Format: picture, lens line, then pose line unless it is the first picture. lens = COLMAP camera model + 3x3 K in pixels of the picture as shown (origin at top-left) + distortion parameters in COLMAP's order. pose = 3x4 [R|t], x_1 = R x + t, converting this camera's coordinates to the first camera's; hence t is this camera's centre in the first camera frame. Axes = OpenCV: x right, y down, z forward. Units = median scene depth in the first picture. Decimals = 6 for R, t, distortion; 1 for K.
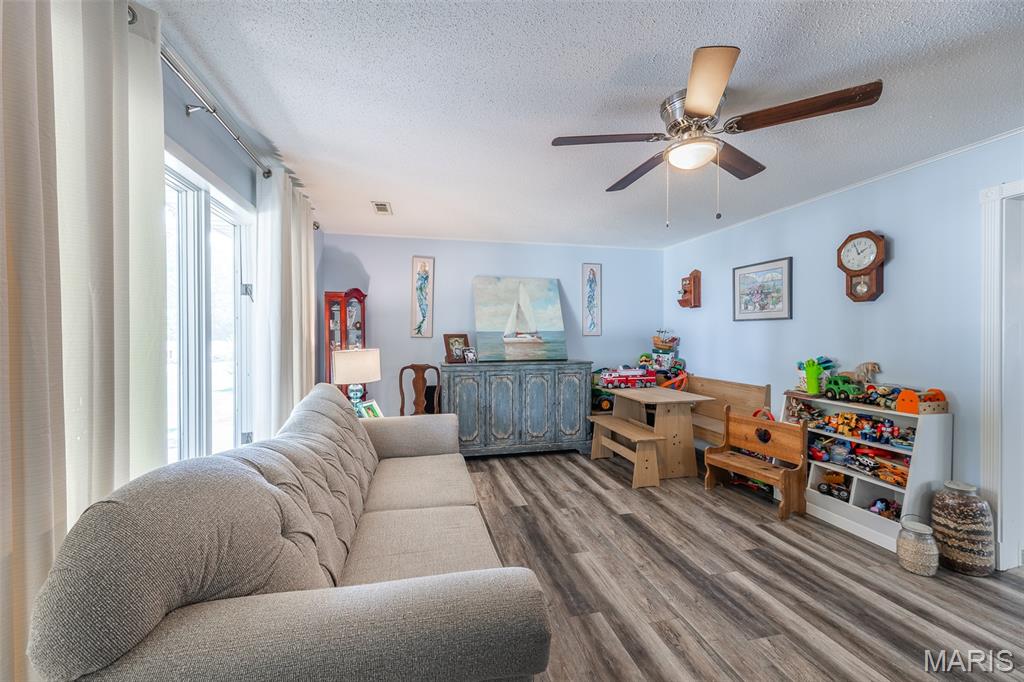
lens RADIAL K [[407.0, 0, 505.4], [0, 407.0, 337.1], [0, 0, 1]] dist [0.008279, -0.000826]
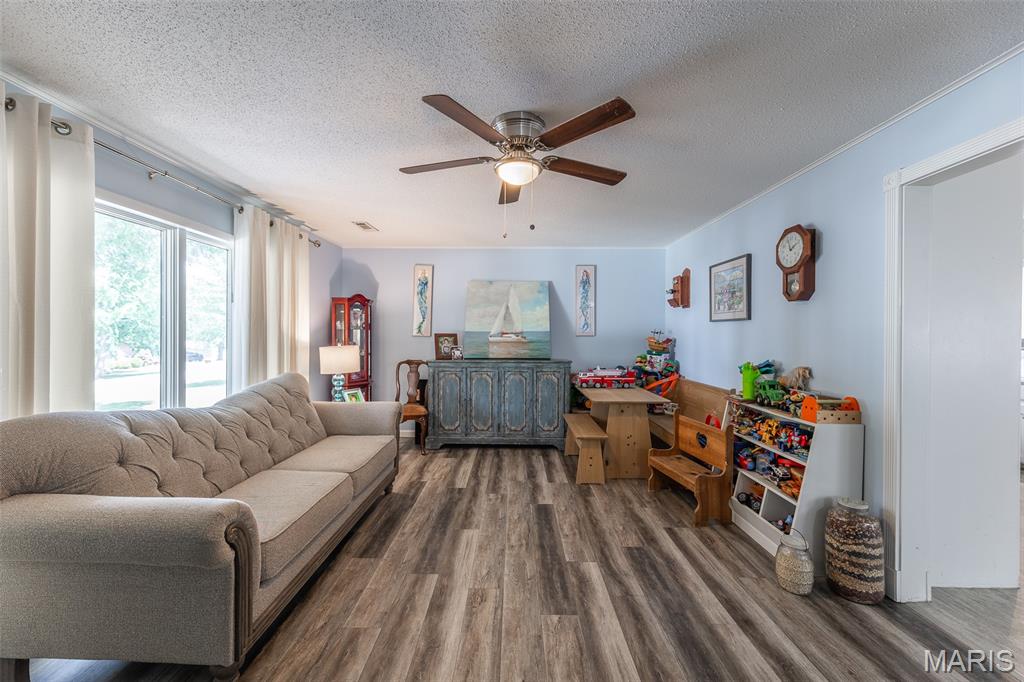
lens RADIAL K [[407.0, 0, 508.9], [0, 407.0, 337.6], [0, 0, 1]] dist [0.008279, -0.000826]
pose [[0.970951, 0.007913, -0.239148, 0.387868], [-0.007003, 0.999965, 0.004655, -0.003044], [0.239177, -0.002845, 0.970972, -0.042788]]
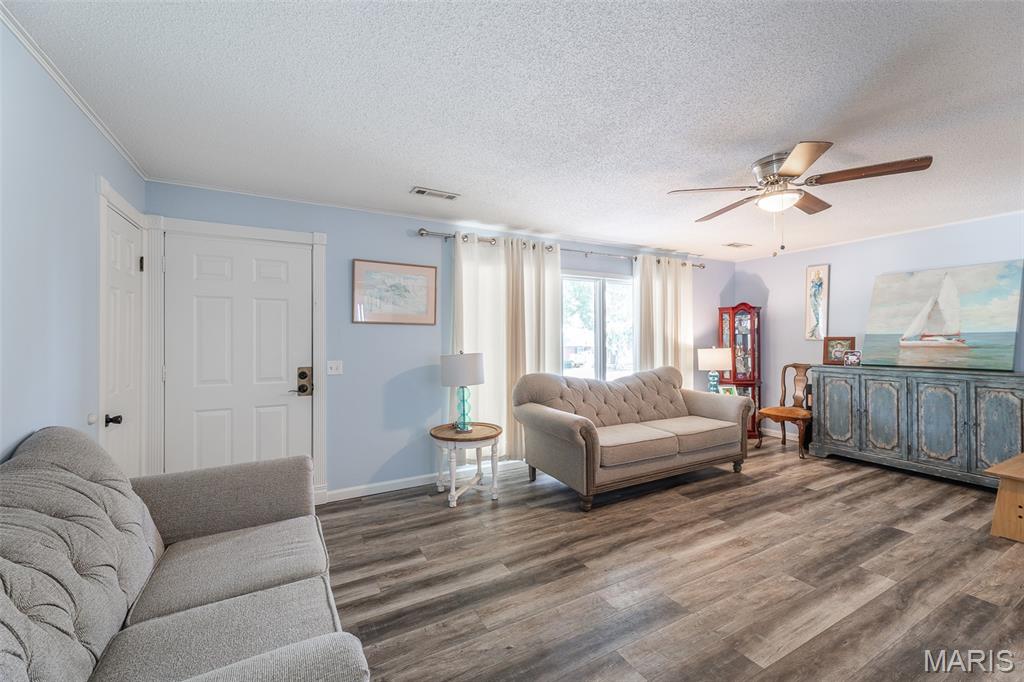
lens RADIAL K [[407.0, 0, 505.4], [0, 407.0, 337.8], [0, 0, 1]] dist [0.008279, -0.000826]
pose [[0.256800, -0.001371, -0.966464, 0.827378], [0.000587, 0.999999, -0.001263, -0.005371], [0.966464, -0.000243, 0.256801, -0.099725]]
